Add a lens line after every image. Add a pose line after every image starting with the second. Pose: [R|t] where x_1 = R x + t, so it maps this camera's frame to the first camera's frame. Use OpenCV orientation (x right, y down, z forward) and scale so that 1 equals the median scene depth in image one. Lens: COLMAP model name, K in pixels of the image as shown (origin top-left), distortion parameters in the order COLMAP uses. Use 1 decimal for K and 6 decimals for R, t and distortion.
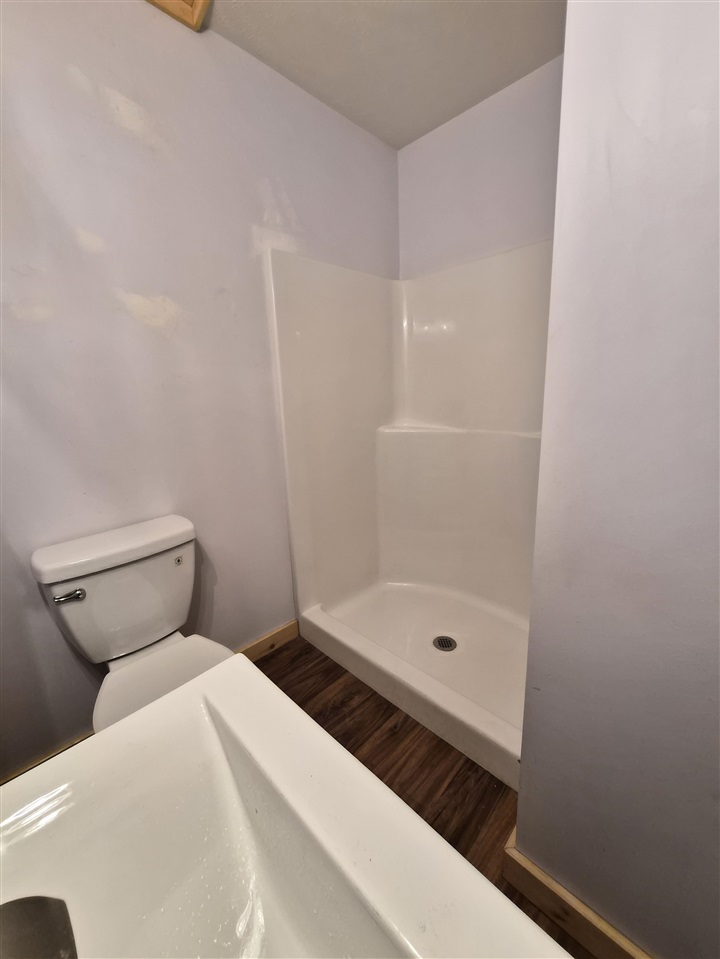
lens RADIAL K [[375.7, 0, 358.7], [0, 375.7, 472.1], [0, 0, 1]] dist [0.000110, -0.000312]
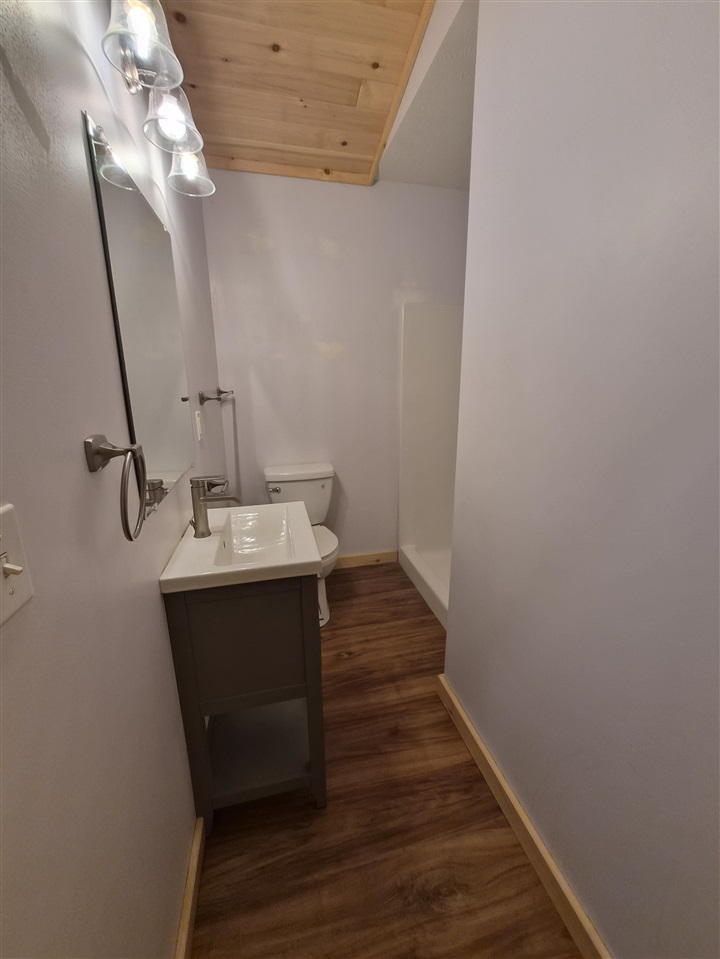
lens RADIAL K [[374.7, 0, 360.0], [0, 374.7, 479.5], [0, 0, 1]] dist [-0.000810, -0.002765]
pose [[0.841432, 0.158357, -0.516639, 0.581914], [-0.136245, 0.987379, 0.080749, 0.024966], [0.522906, 0.002445, 0.852387, -0.452074]]
